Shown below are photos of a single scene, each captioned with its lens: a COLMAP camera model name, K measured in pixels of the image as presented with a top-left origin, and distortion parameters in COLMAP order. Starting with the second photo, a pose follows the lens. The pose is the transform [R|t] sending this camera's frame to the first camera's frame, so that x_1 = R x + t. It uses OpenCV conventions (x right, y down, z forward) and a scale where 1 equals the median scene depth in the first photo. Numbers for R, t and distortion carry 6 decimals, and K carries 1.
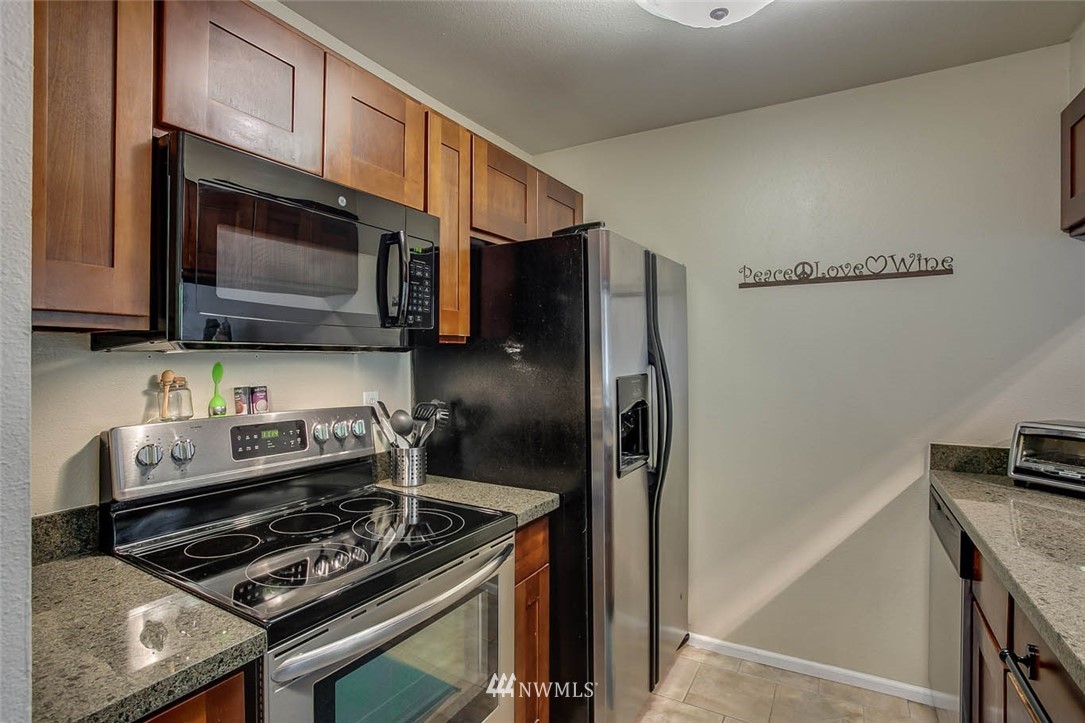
lens RADIAL K [[523.3, 0, 536.5], [0, 523.3, 367.7], [0, 0, 1]] dist [-0.070161, 0.025698]
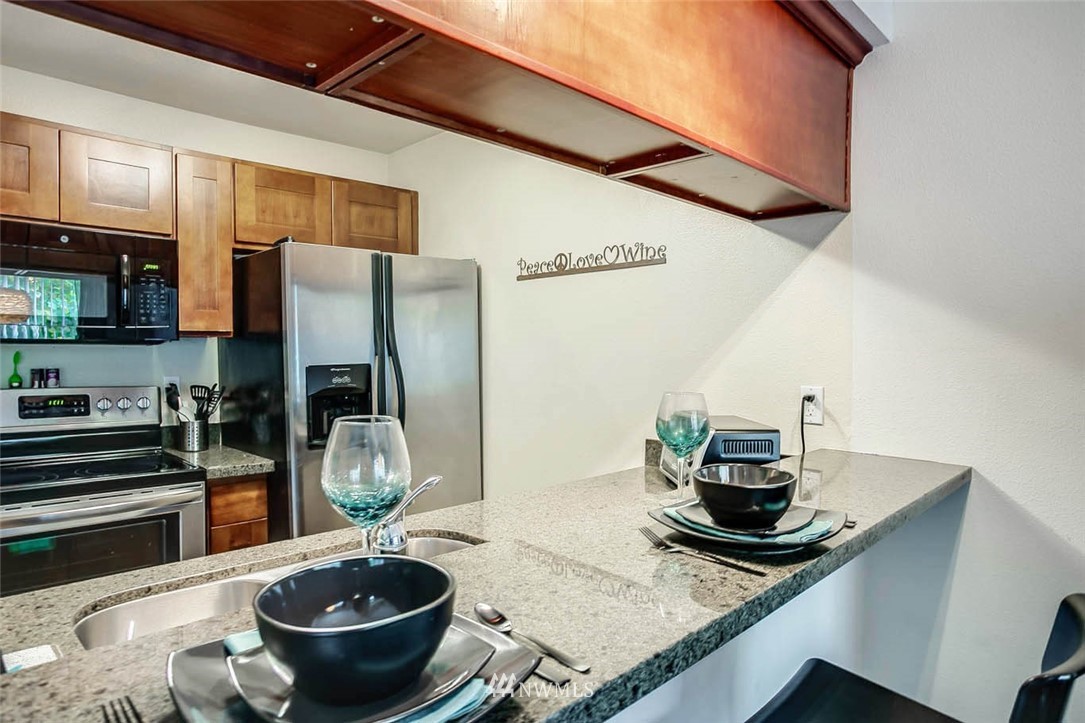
lens RADIAL K [[641.4, 0, 523.2], [0, 641.4, 369.2], [0, 0, 1]] dist [-0.029985, 0.002011]
pose [[0.966975, 0.012045, -0.254588, 0.928371], [-0.009109, 0.999878, 0.012710, 0.003502], [0.254710, -0.009971, 0.966966, -0.267734]]
